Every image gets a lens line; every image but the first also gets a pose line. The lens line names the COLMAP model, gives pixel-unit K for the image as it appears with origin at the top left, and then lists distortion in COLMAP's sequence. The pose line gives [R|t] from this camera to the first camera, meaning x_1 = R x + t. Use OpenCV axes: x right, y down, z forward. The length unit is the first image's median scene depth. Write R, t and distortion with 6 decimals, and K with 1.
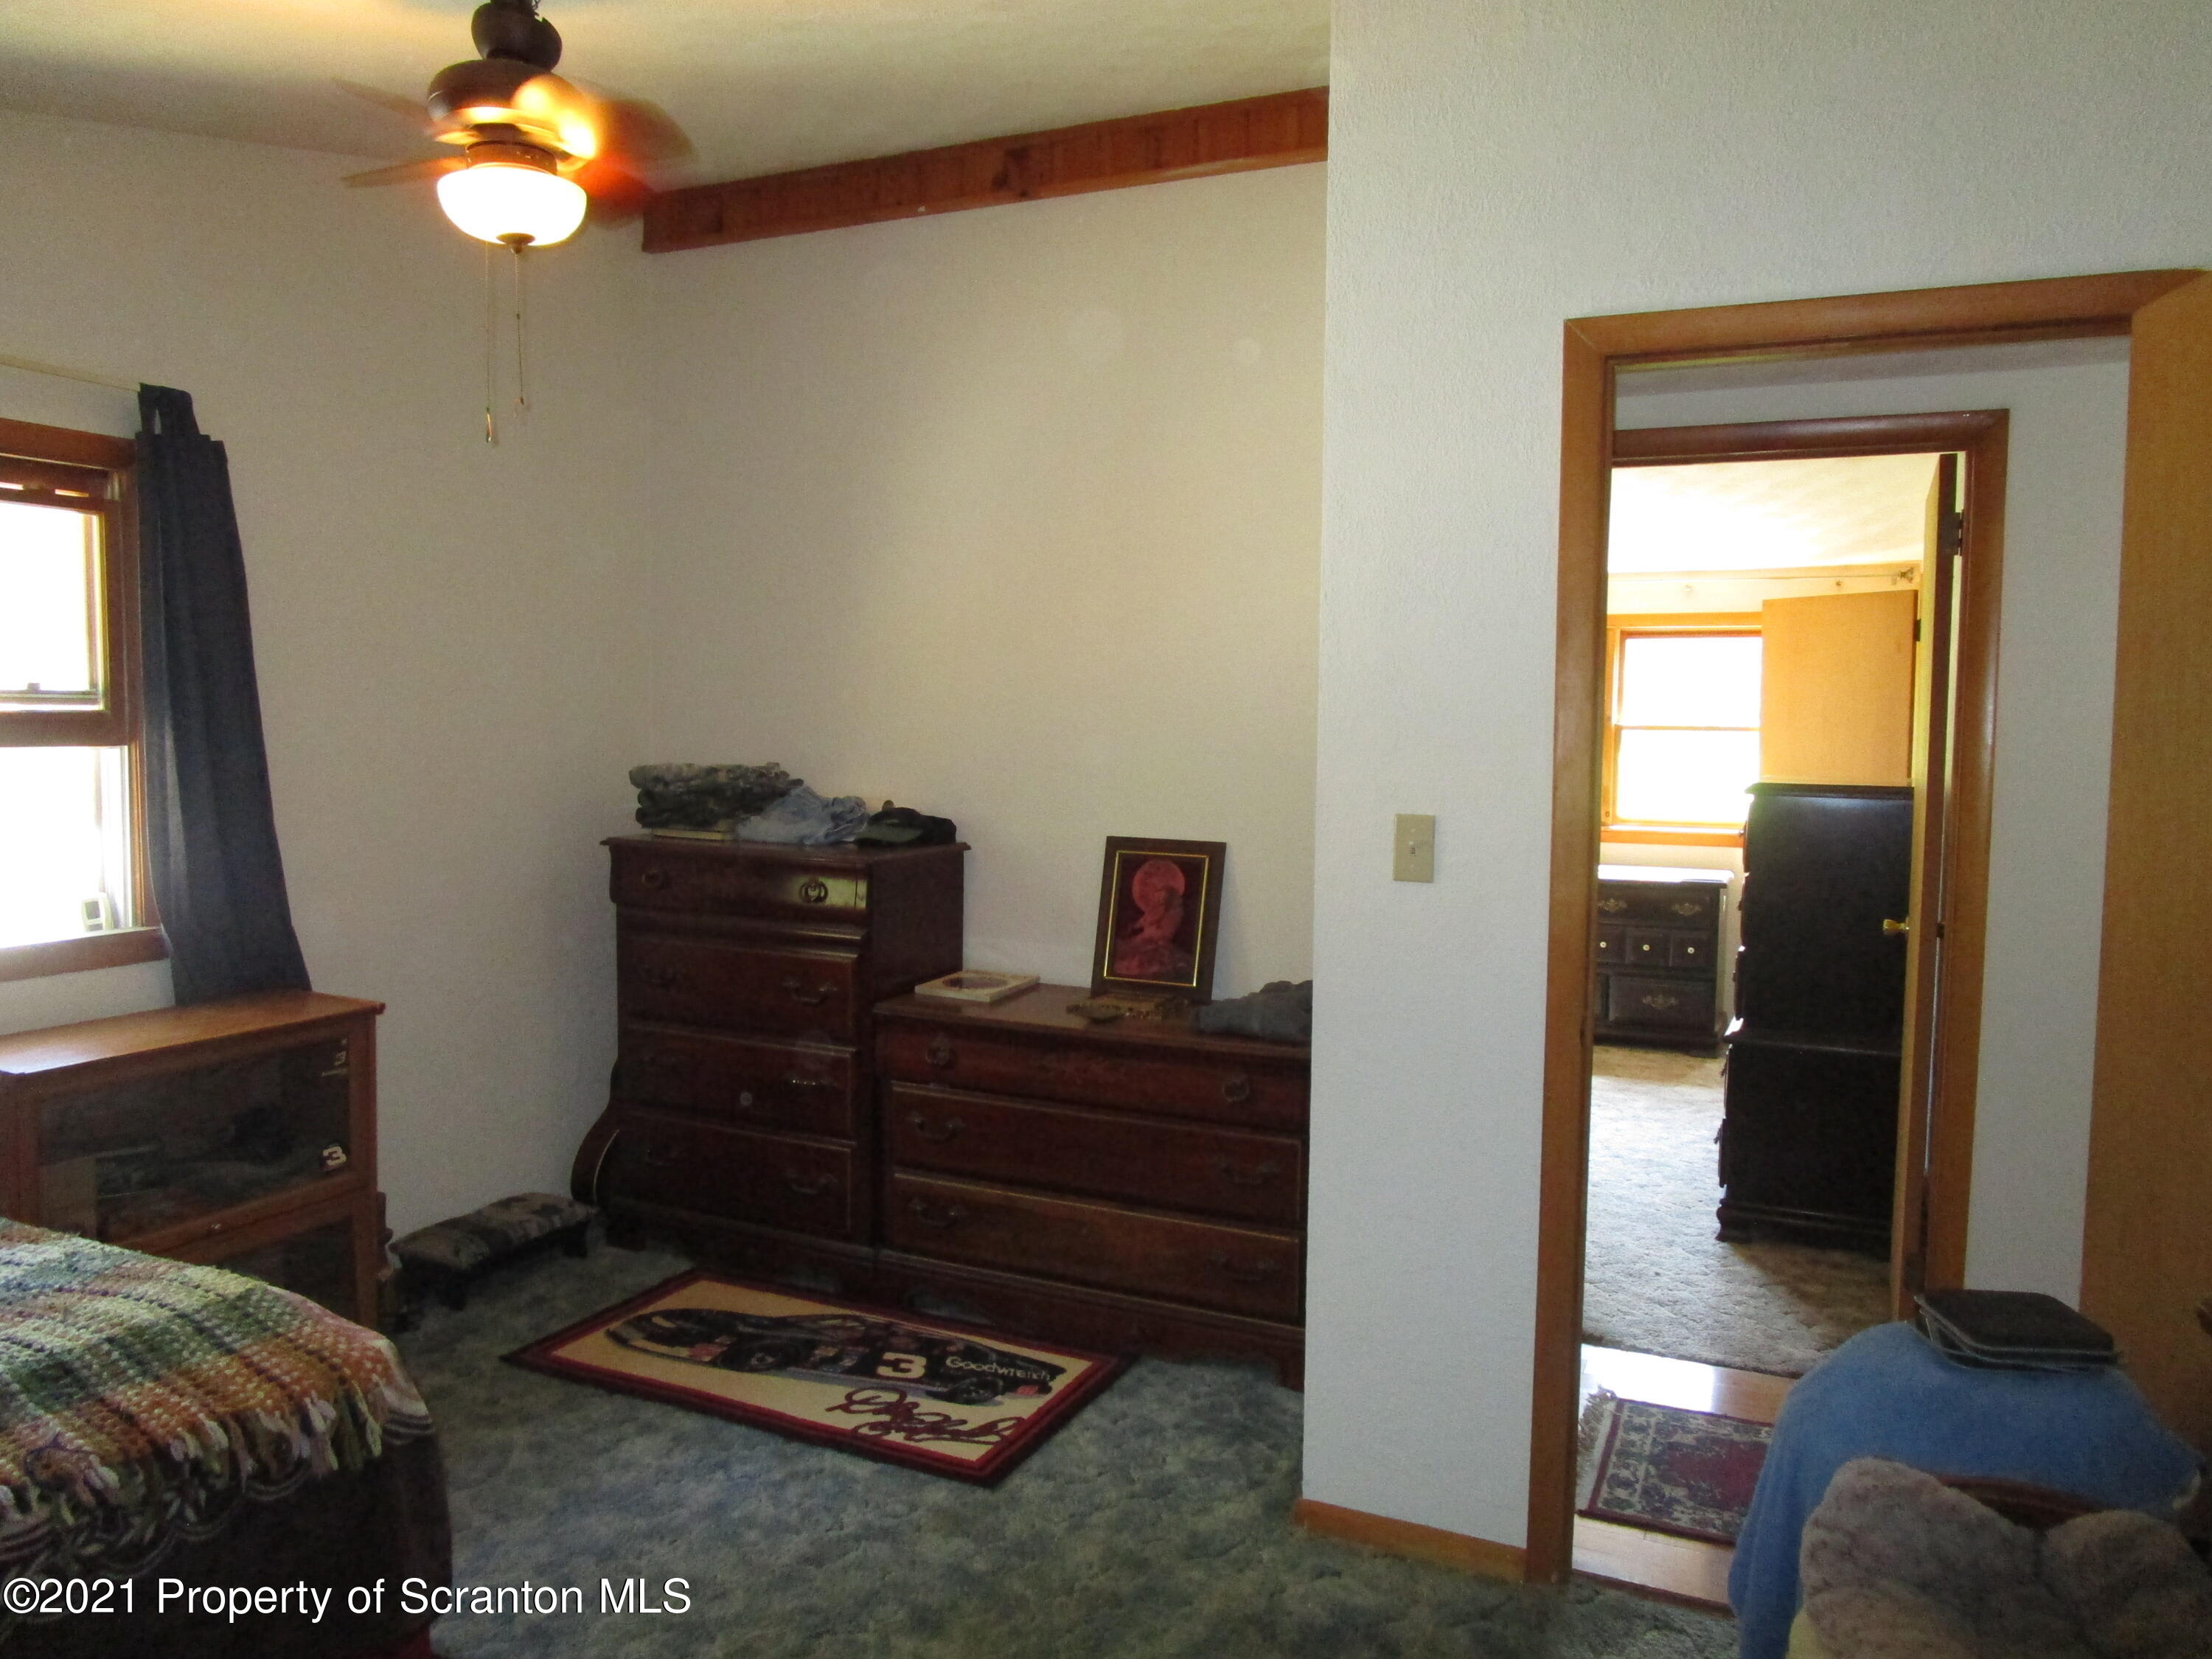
lens RADIAL K [[1566.7, 0, 1101.3], [0, 1566.7, 830.1], [0, 0, 1]] dist [-0.017564, -0.009972]
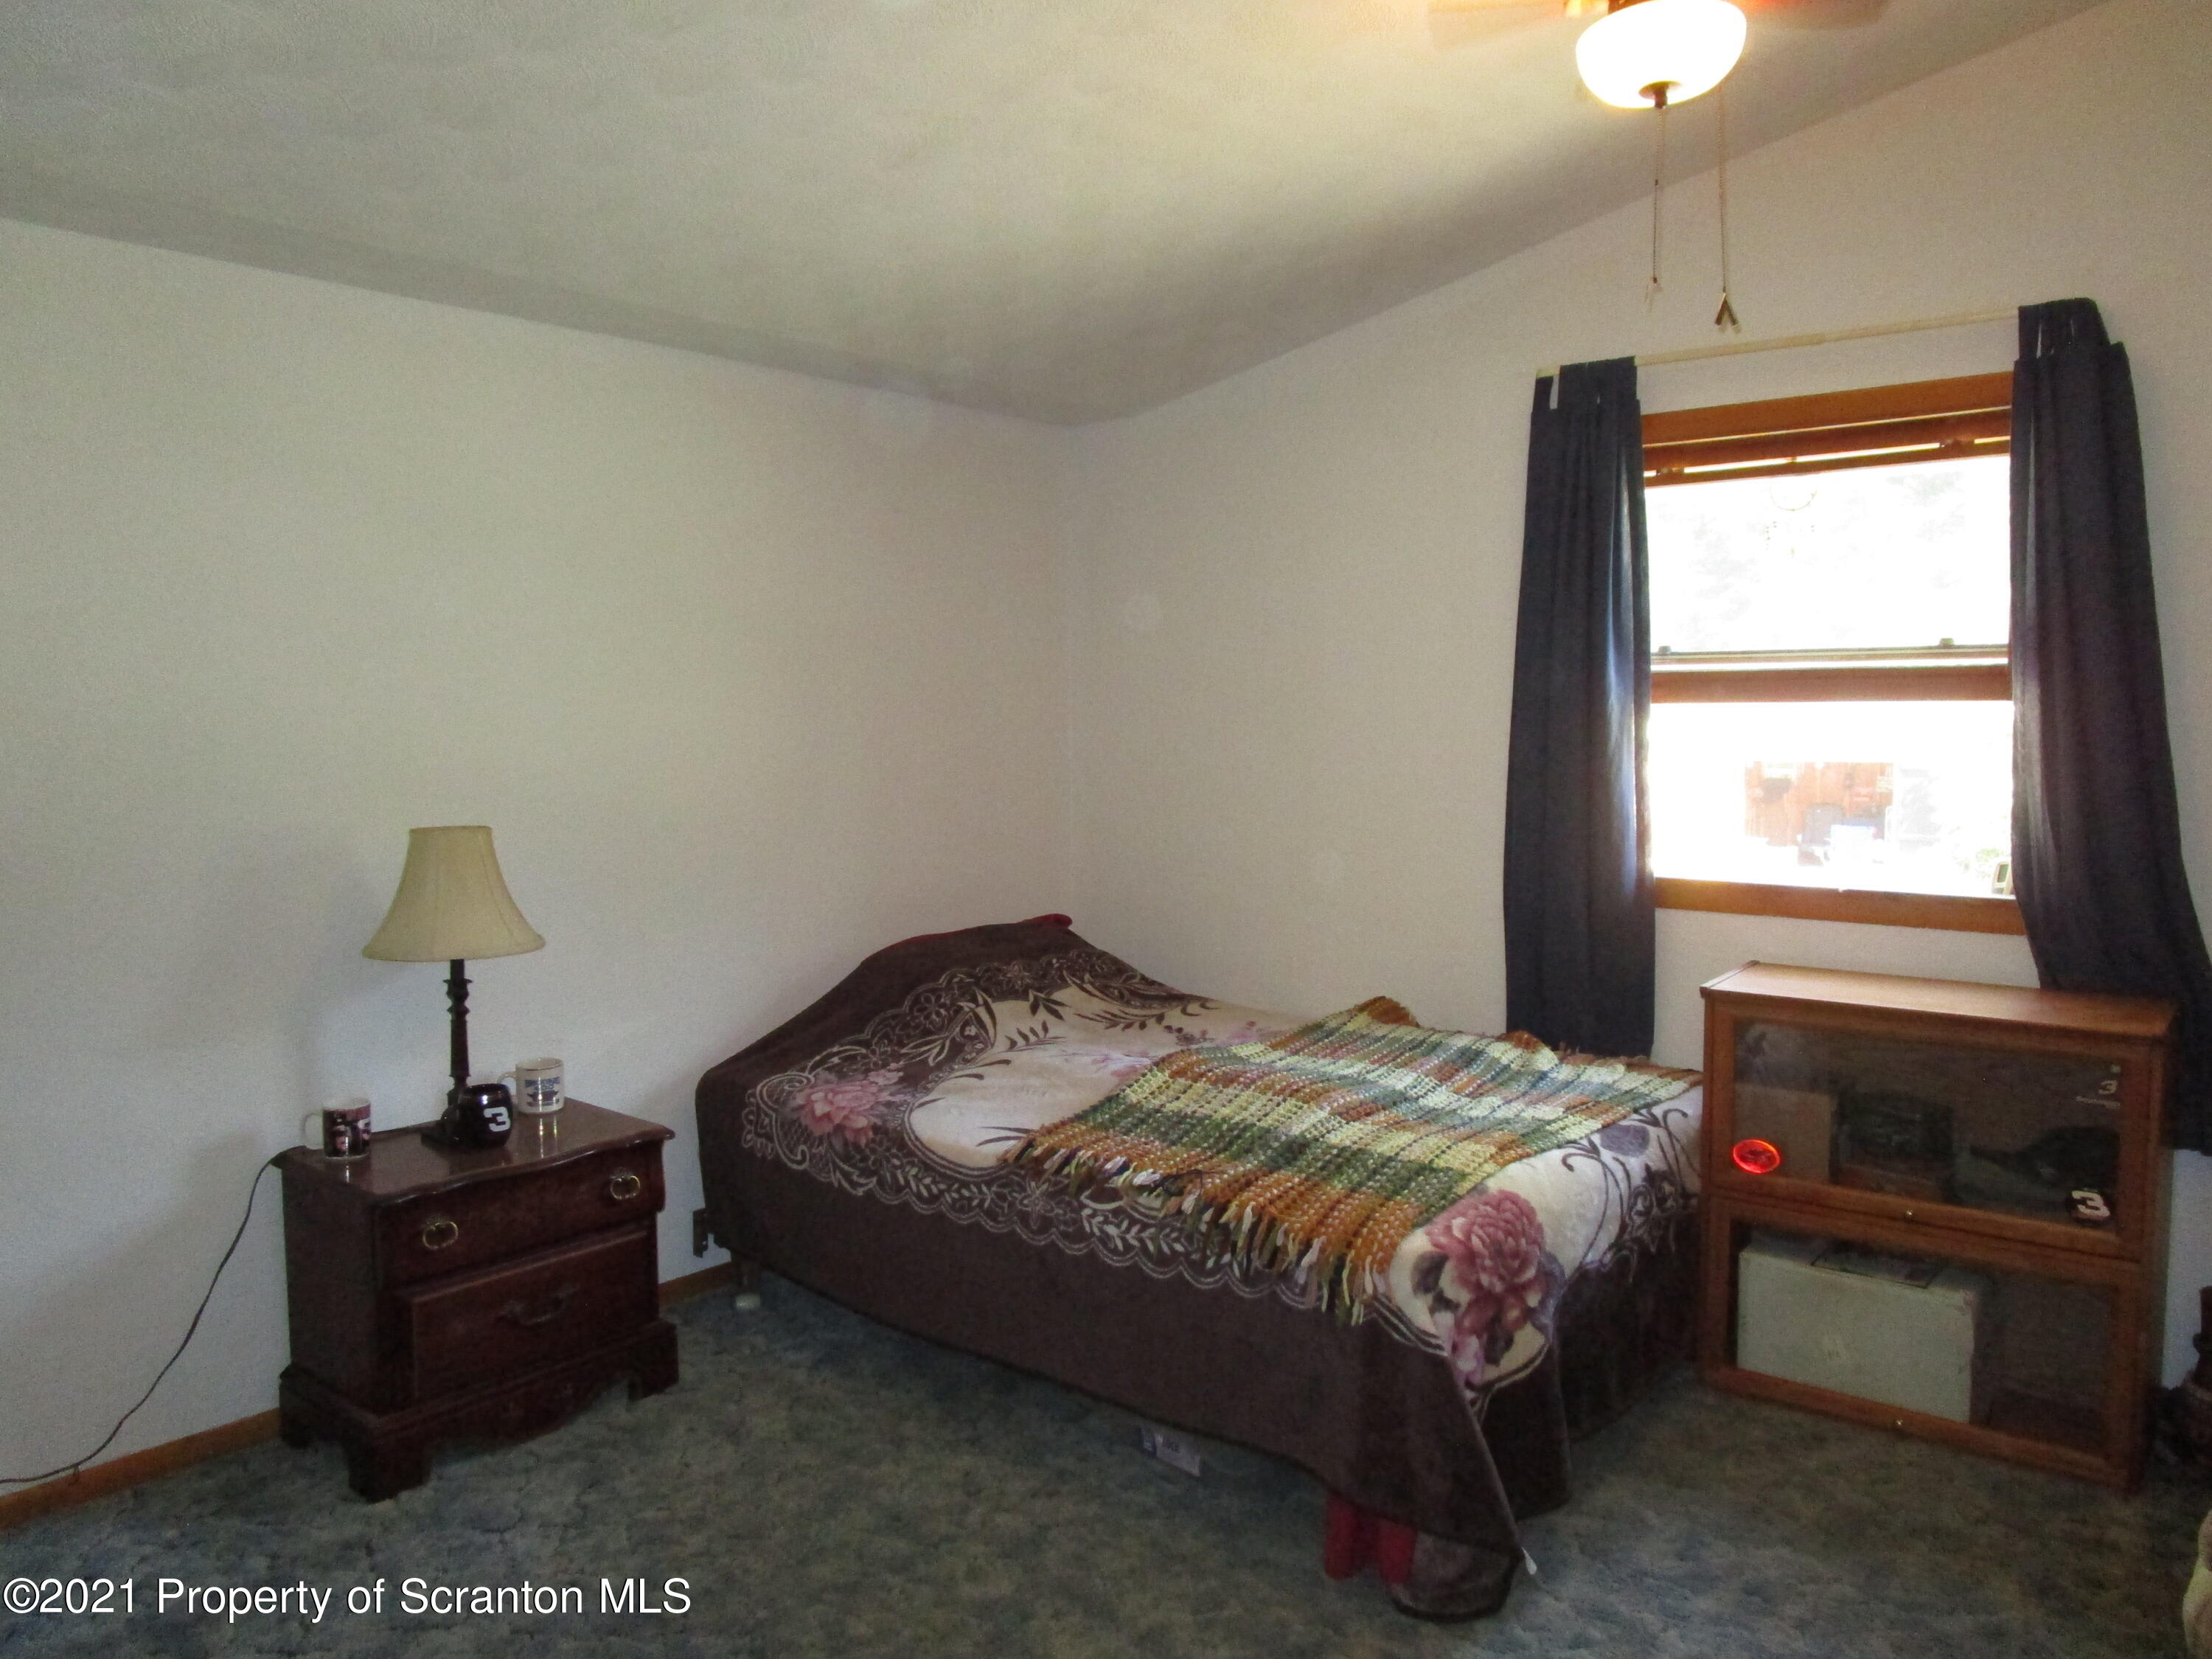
lens RADIAL K [[1566.7, 0, 1101.3], [0, 1566.7, 830.1], [0, 0, 1]] dist [-0.017564, -0.009972]
pose [[-0.271801, 0.069851, -0.959815, 0.428575], [-0.062197, 0.994002, 0.089952, -0.026754], [0.960342, 0.084147, -0.265826, 0.729670]]
